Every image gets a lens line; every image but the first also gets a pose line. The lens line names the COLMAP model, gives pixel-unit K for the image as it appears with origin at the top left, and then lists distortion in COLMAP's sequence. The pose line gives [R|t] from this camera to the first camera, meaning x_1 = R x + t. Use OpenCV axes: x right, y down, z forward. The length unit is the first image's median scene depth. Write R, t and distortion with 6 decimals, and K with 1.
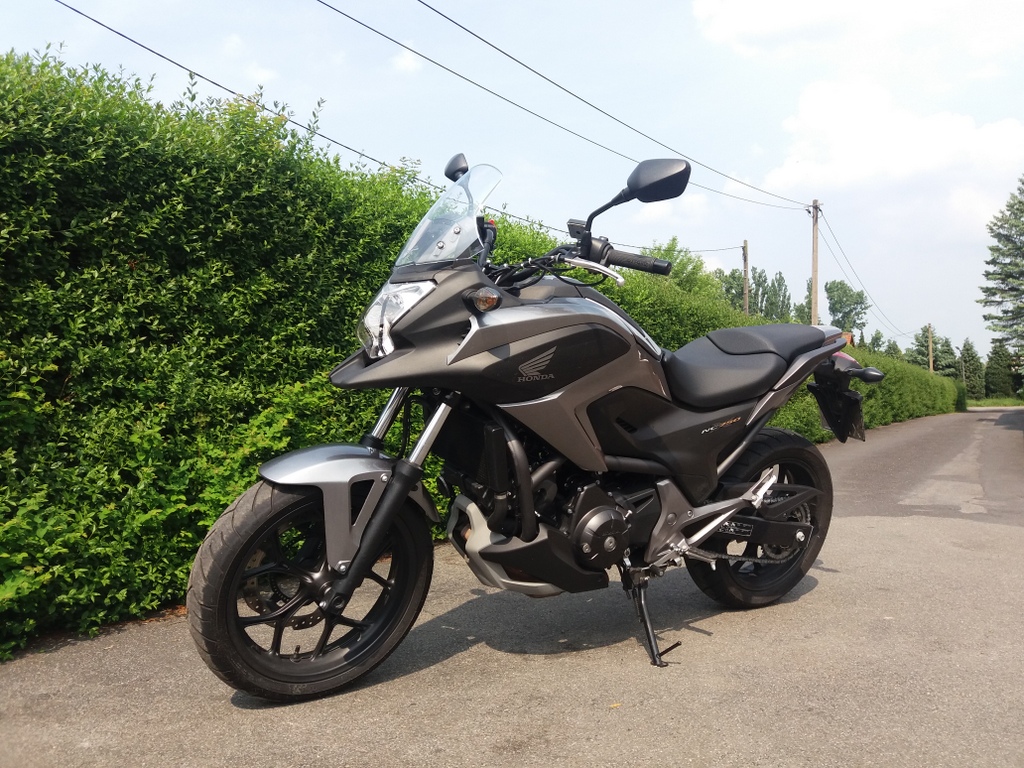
lens RADIAL K [[836.3, 0, 512.0], [0, 836.3, 384.0], [0, 0, 1]] dist [0.148727, -0.307196]
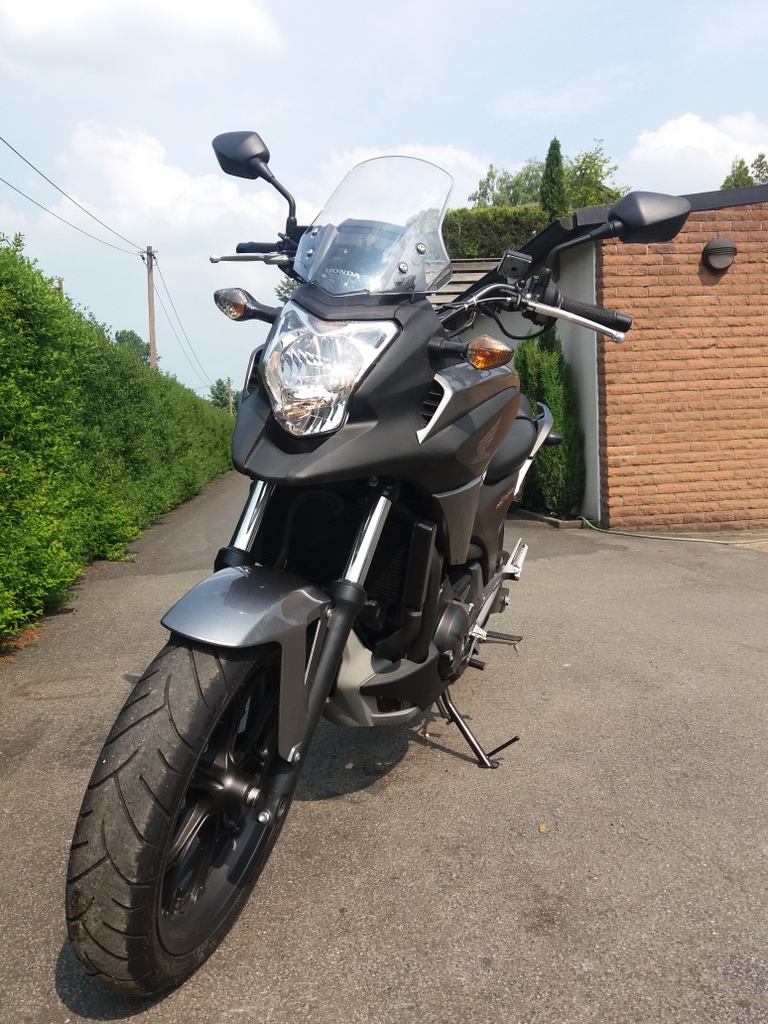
lens RADIAL K [[836.3, 0, 384.0], [0, 836.3, 512.0], [0, 0, 1]] dist [0.148727, -0.307196]
pose [[0.783835, -0.073229, 0.616636, -0.438595], [0.016067, 0.995082, 0.097748, -0.028520], [-0.620761, -0.066710, 0.781157, 0.369420]]
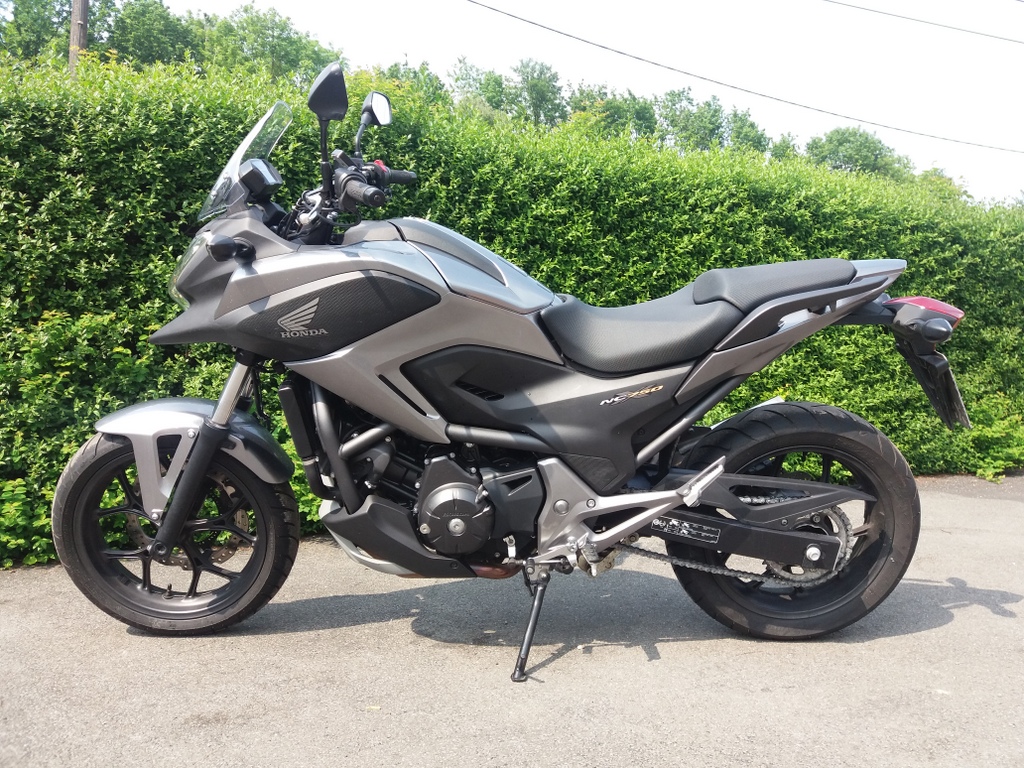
lens RADIAL K [[836.3, 0, 512.0], [0, 836.3, 384.0], [0, 0, 1]] dist [0.148727, -0.307196]
pose [[0.835591, 0.028376, -0.548618, 0.600292], [-0.004662, 0.998995, 0.044569, 0.004628], [0.549332, -0.034684, 0.834884, 0.302195]]
